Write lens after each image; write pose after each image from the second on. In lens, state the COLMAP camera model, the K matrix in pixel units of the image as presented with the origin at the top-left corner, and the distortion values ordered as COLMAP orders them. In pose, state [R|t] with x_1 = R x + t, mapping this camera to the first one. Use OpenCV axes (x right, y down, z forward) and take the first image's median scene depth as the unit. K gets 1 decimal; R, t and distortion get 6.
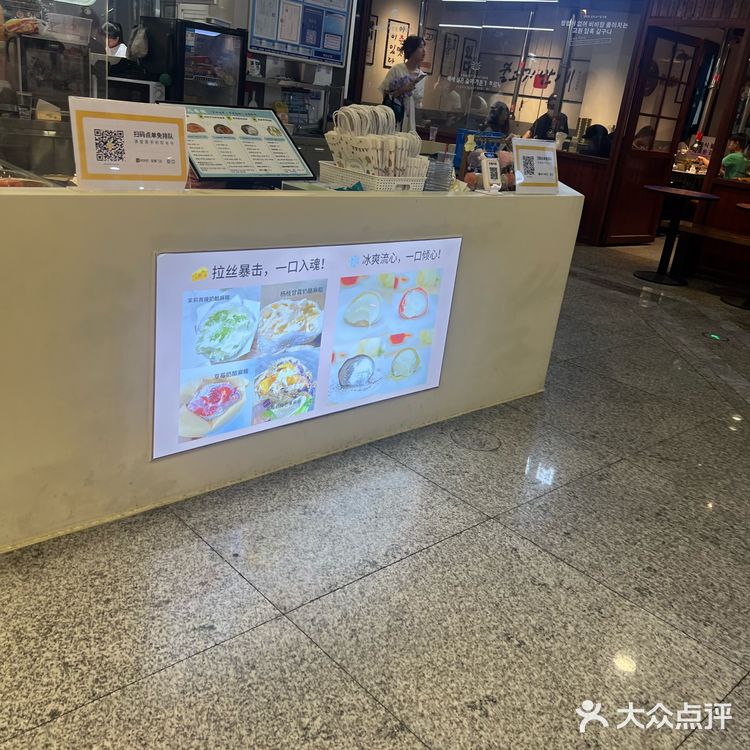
lens RADIAL K [[795.0, 0, 400.8], [0, 795.0, 392.9], [0, 0, 1]] dist [0.047975, 0.000000]
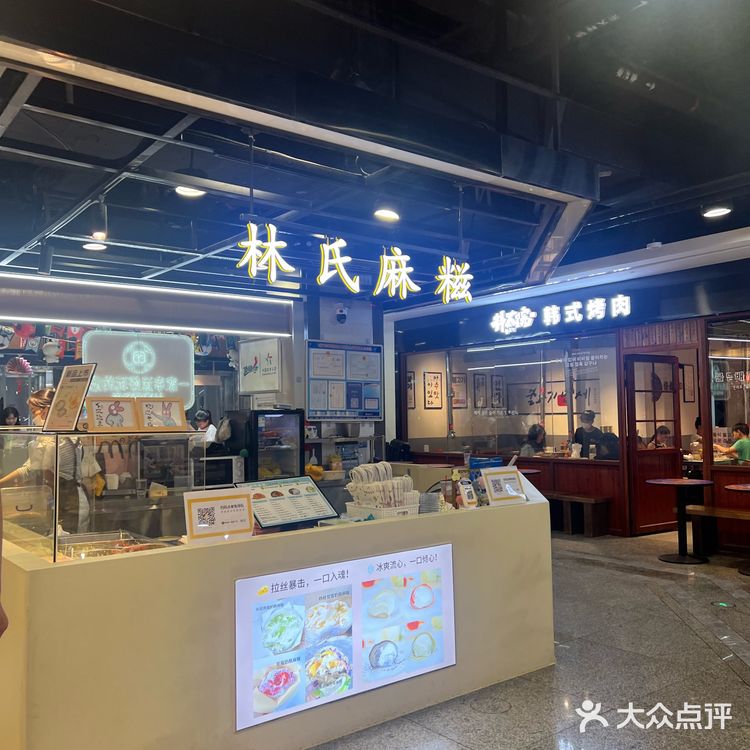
lens RADIAL K [[795.0, 0, 374.8], [0, 795.0, 376.0], [0, 0, 1]] dist [0.047975, 0.000000]
pose [[0.983619, -0.150409, -0.099350, 0.122919], [0.097127, 0.906532, -0.410812, 0.091764], [0.151854, 0.394432, 0.906291, -0.365068]]
